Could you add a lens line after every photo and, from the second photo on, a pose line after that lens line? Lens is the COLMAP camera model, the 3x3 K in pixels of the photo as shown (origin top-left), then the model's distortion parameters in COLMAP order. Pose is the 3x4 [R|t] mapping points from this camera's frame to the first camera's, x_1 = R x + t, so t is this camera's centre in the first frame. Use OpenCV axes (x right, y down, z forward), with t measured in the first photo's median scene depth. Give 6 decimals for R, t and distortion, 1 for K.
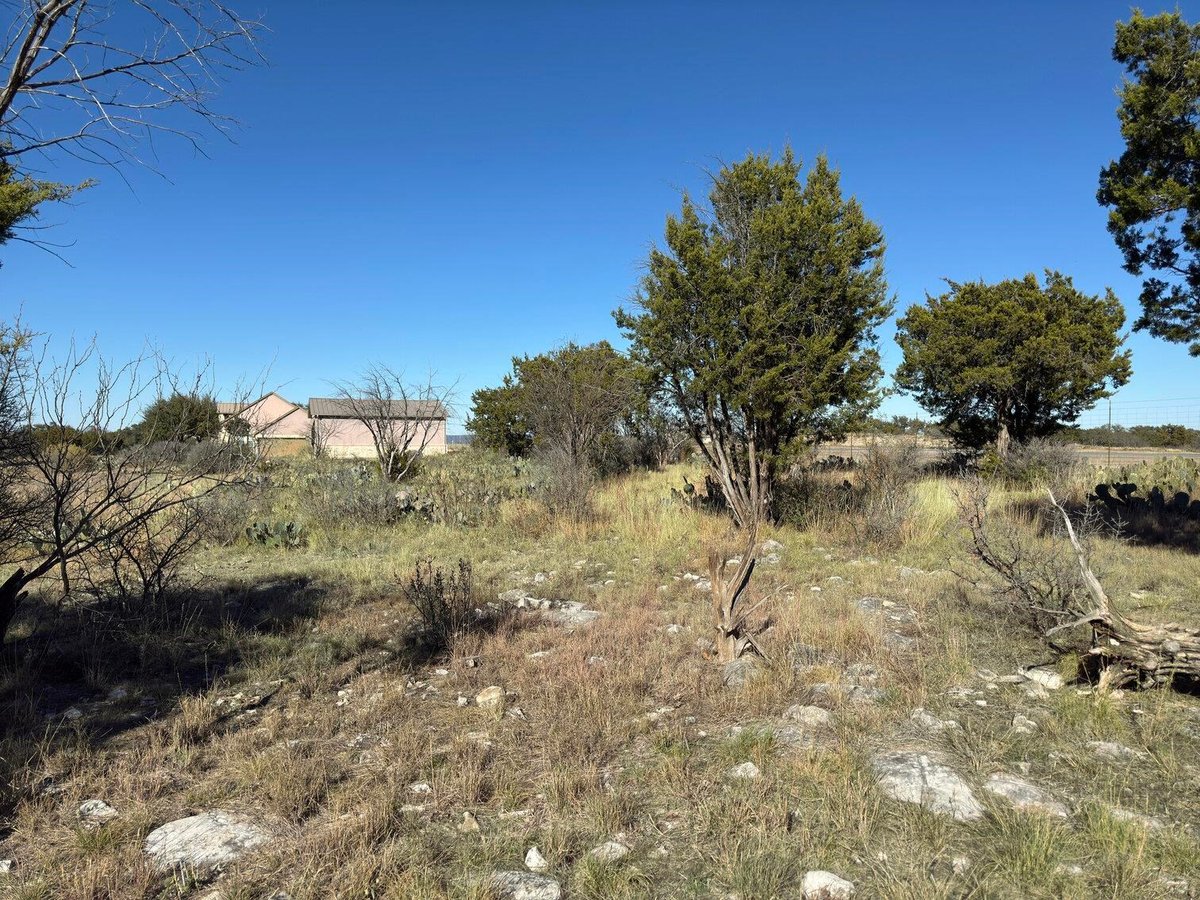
lens RADIAL K [[851.7, 0, 589.1], [0, 851.7, 462.1], [0, 0, 1]] dist [0.072248, -0.090207]
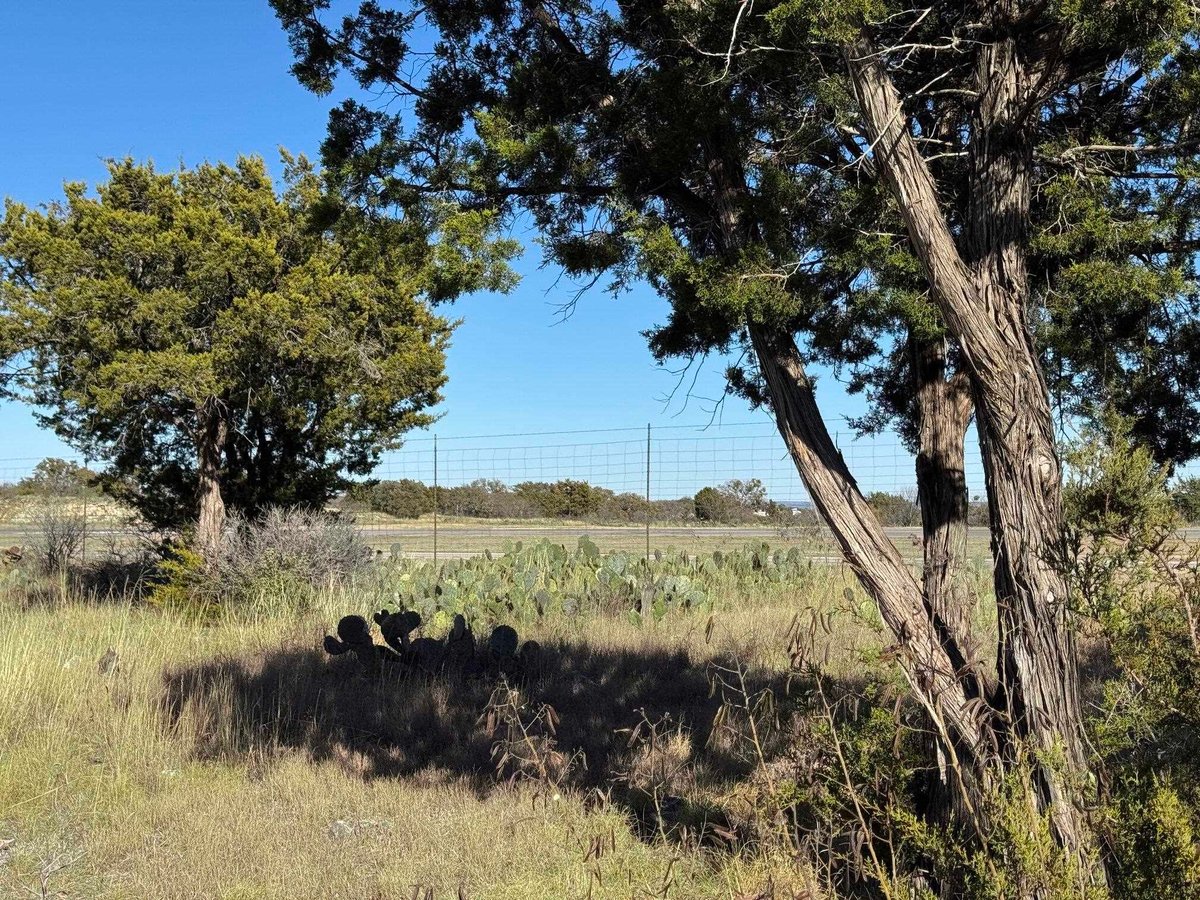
lens RADIAL K [[1716.1, 0, 585.9], [0, 1716.1, 457.5], [0, 0, 1]] dist [0.218334, 0.000000]
pose [[0.825551, 0.009110, 0.564254, 0.224513], [0.022455, 0.998548, -0.048976, -0.011154], [-0.563880, 0.053102, 0.824147, 0.231526]]
